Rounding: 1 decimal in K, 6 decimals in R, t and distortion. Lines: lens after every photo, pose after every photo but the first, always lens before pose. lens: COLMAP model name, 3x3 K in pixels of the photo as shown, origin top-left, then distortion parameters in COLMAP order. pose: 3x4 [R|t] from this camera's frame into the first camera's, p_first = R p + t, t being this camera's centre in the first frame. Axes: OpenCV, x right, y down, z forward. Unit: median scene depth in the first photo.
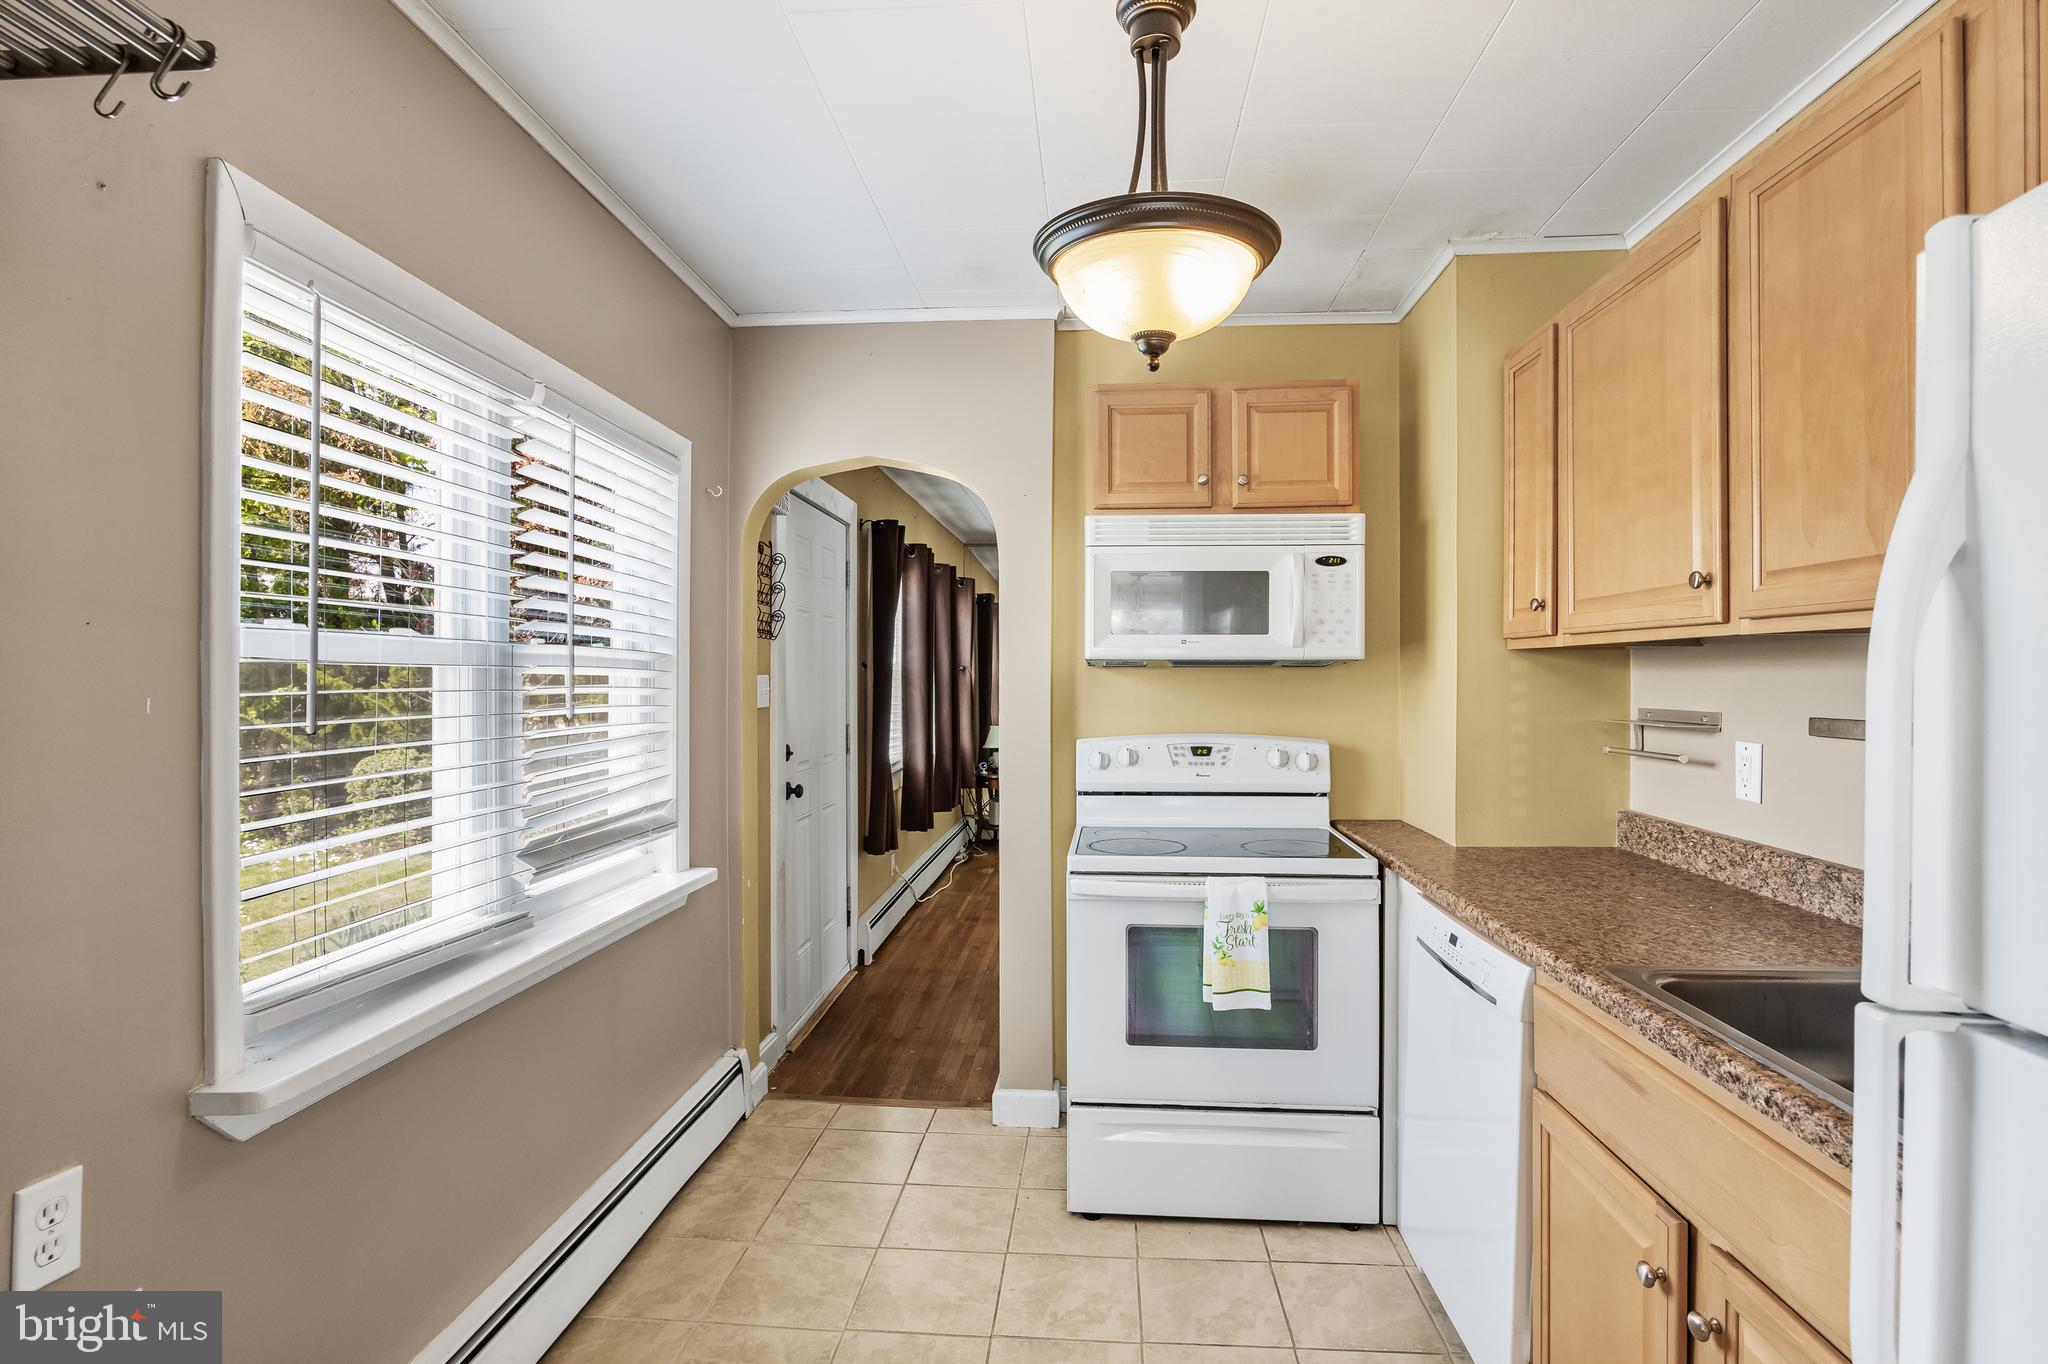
lens RADIAL K [[1029.3, 0, 1024.0], [0, 1029.3, 682.0], [0, 0, 1]] dist [-0.001975, -0.000685]
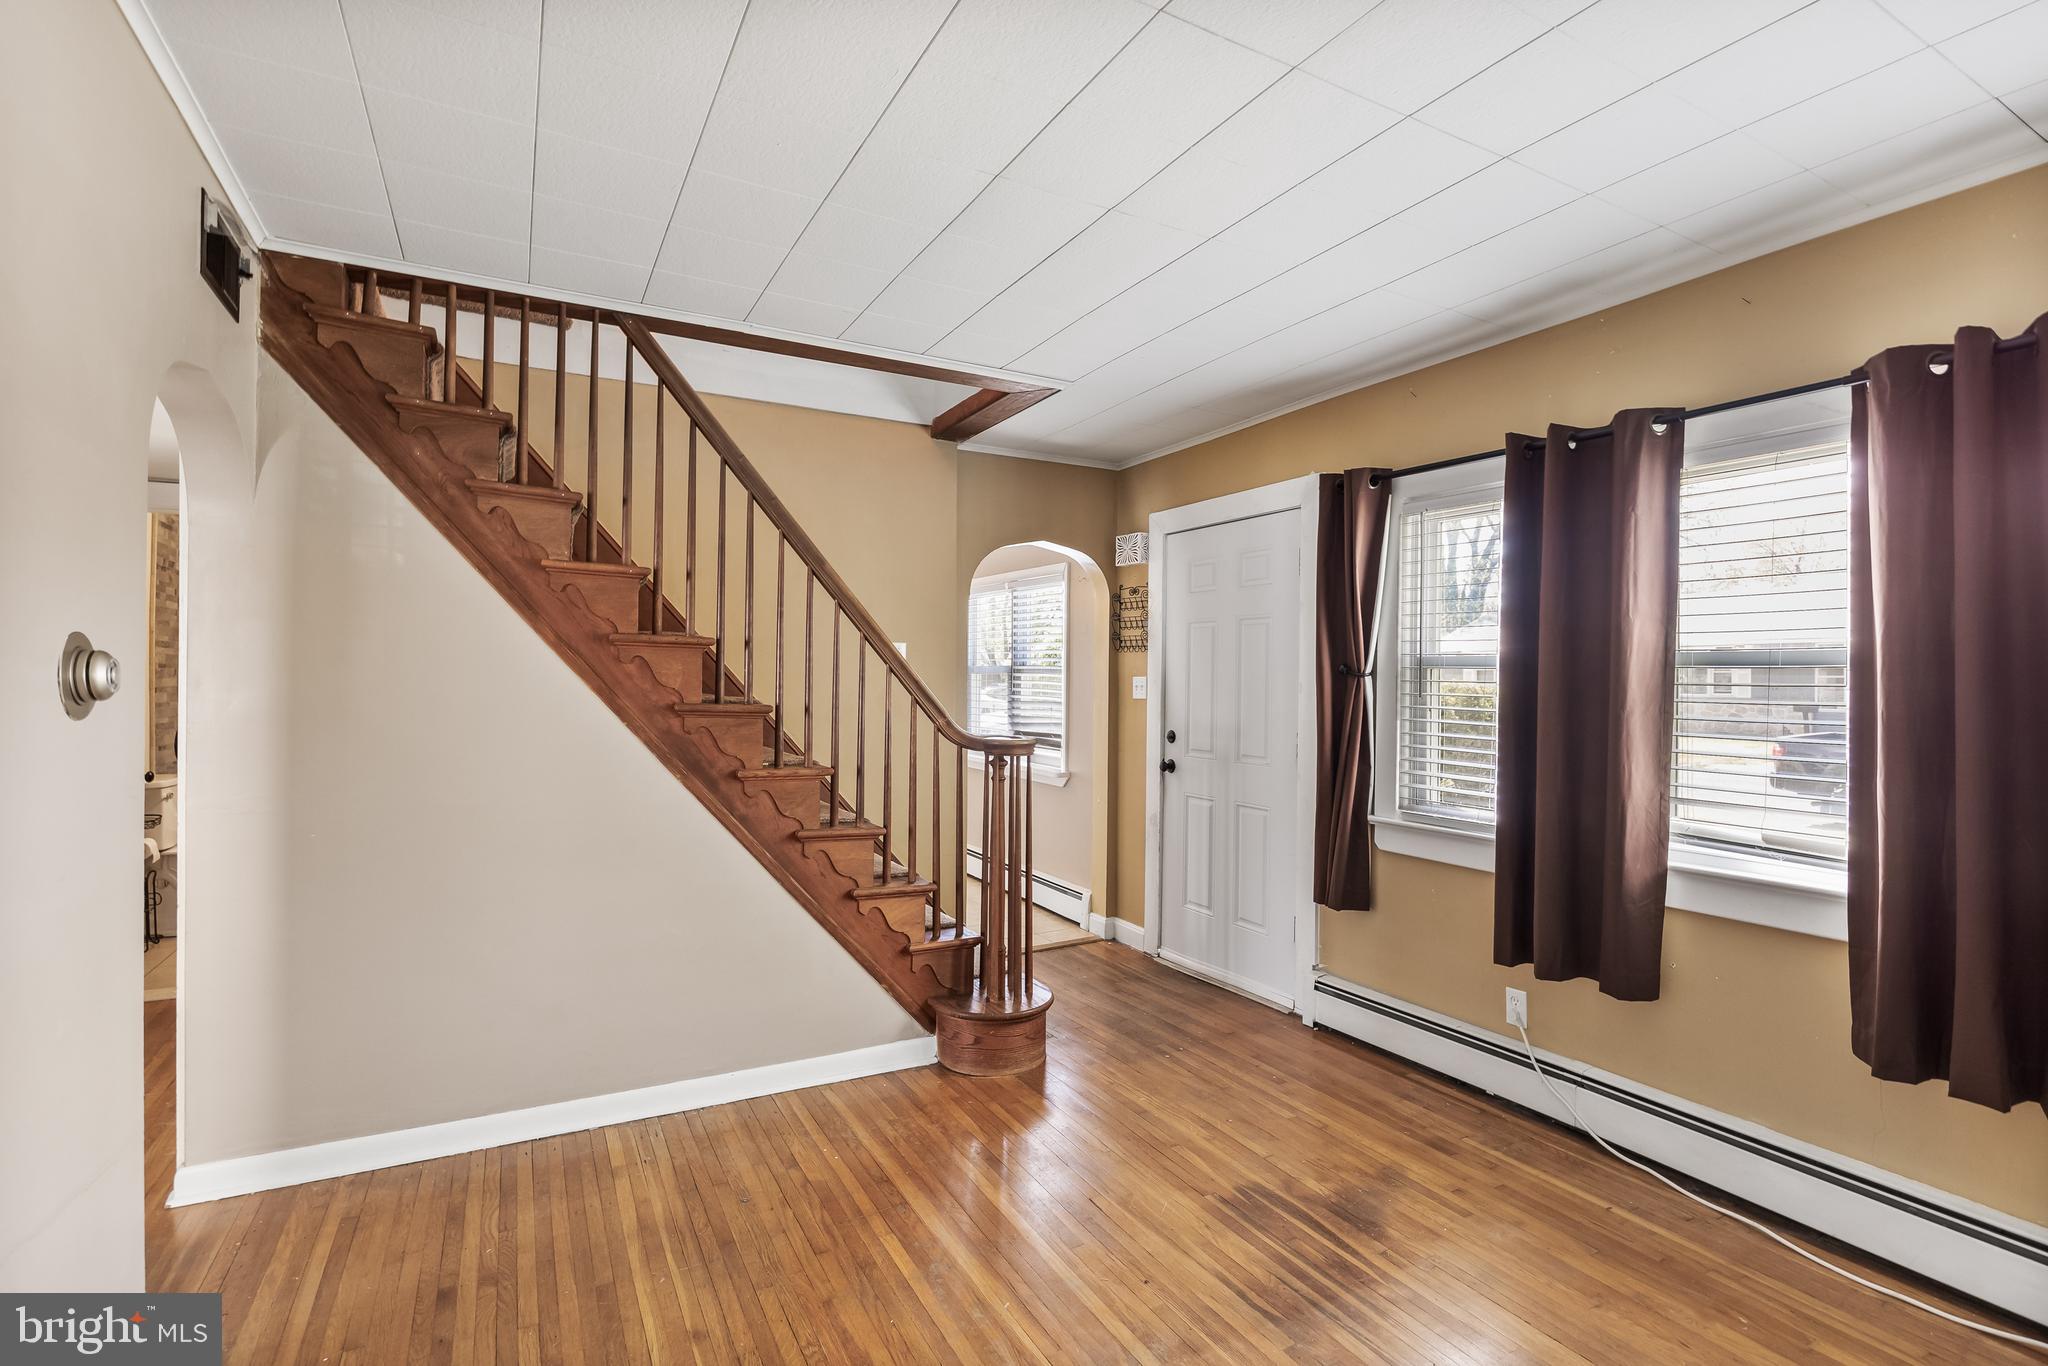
lens RADIAL K [[934.1, 0, 1055.6], [0, 934.1, 683.1], [0, 0, 1]] dist [-0.023509, 0.006222]
pose [[-0.821370, -0.005071, -0.570374, 1.068433], [-0.010940, 0.999917, 0.006864, -0.008622], [0.570291, 0.011878, -0.821357, 3.596221]]
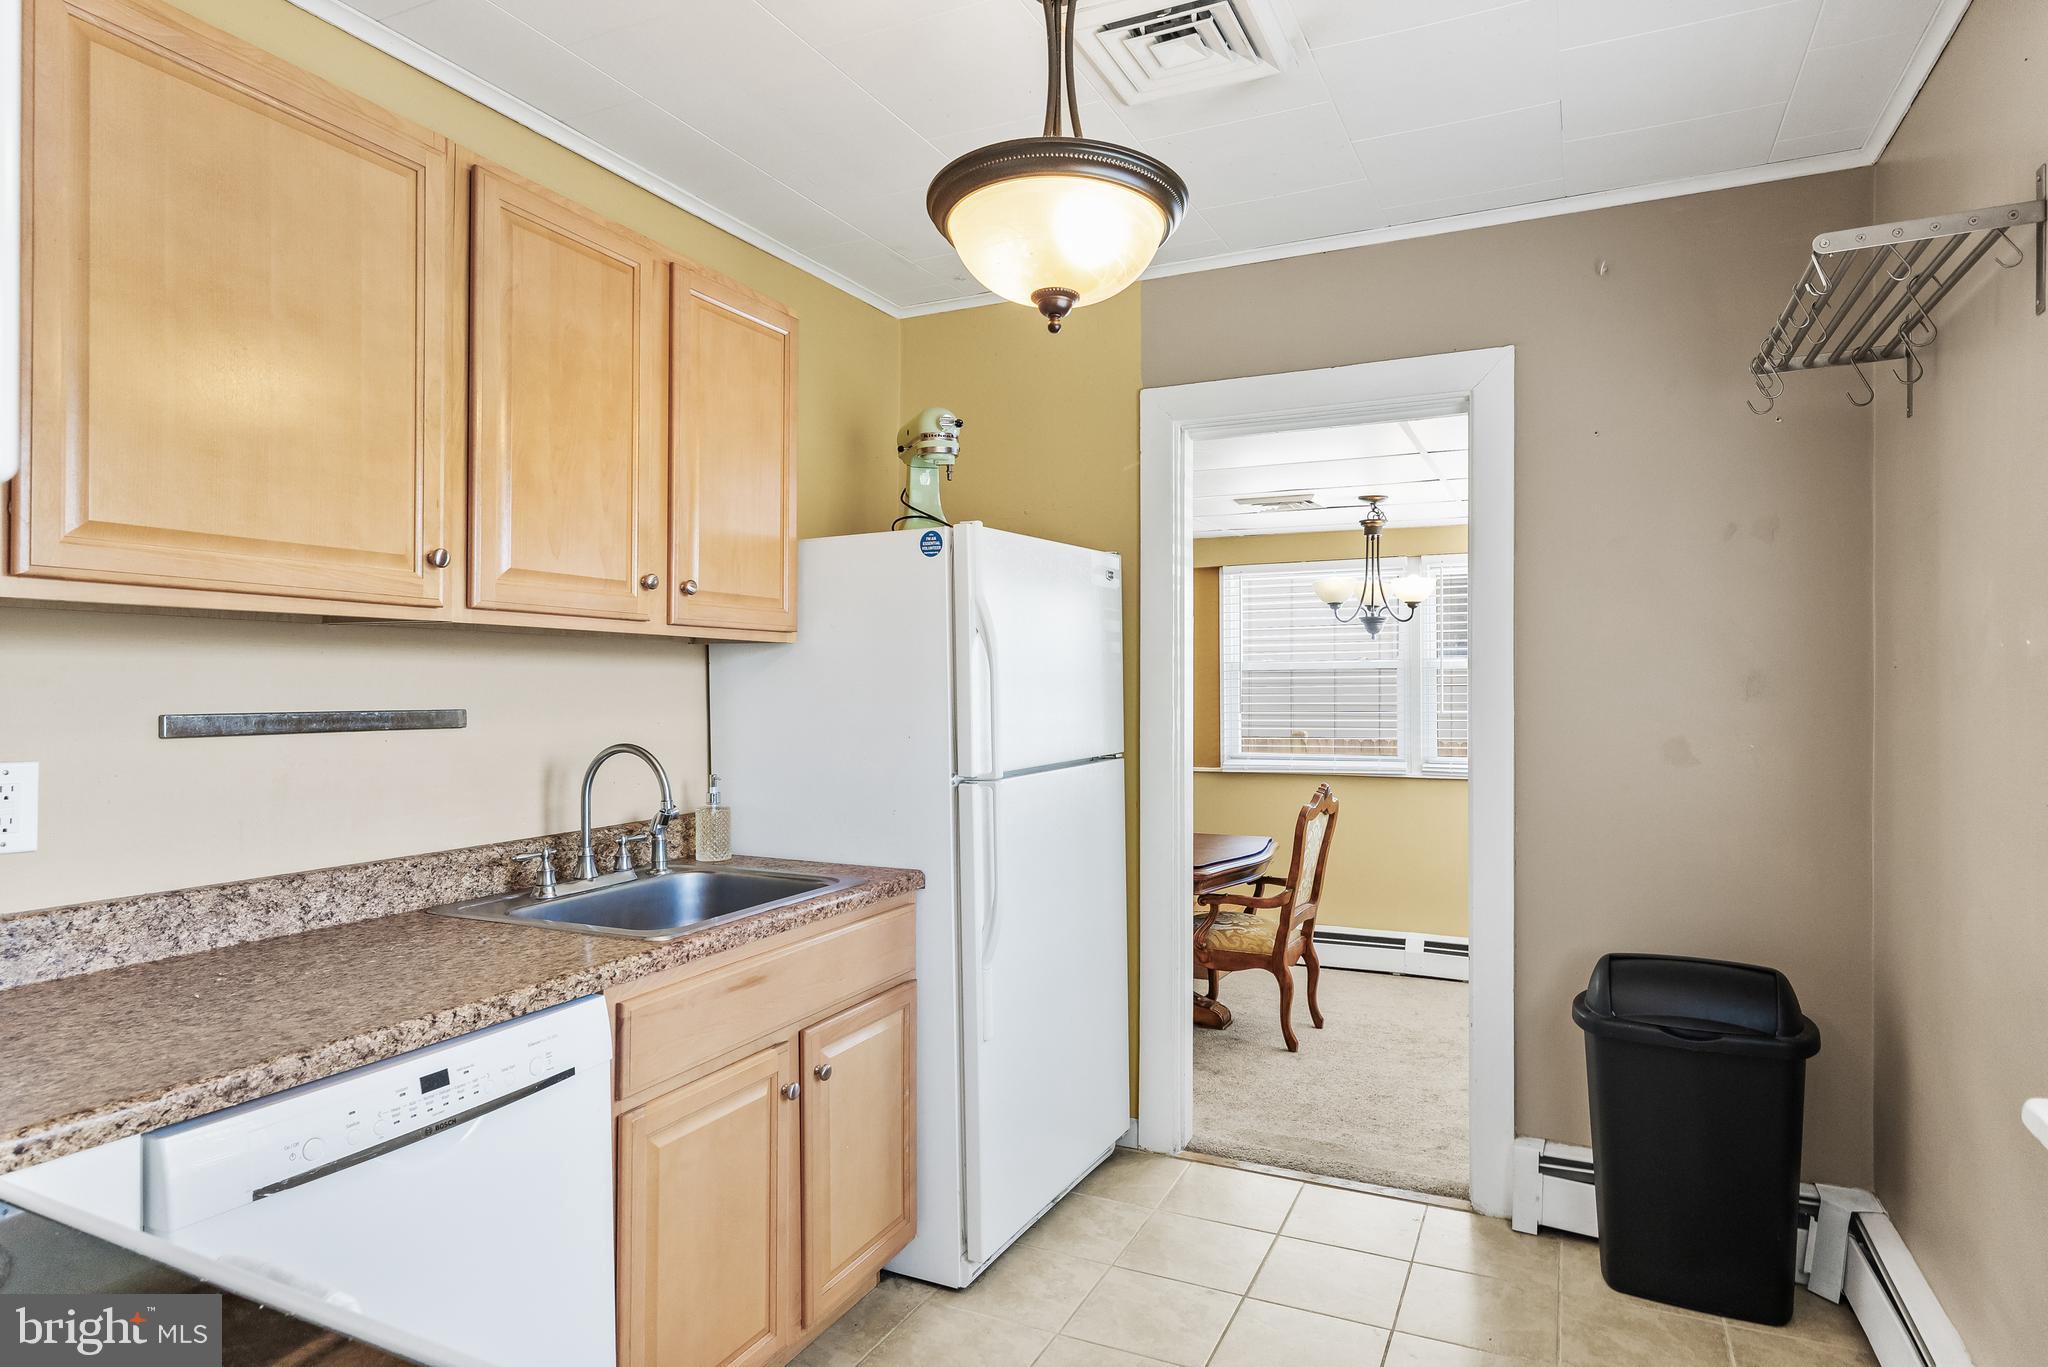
lens RADIAL K [[1179.6, 0, 1024.0], [0, 1179.6, 683.5], [0, 0, 1]] dist [0.000328, -0.000252]
pose [[-0.930654, 0.001252, 0.365898, -0.182318], [0.003849, 0.999972, 0.006367, 0.005892], [-0.365880, 0.007334, -0.930633, 1.560360]]
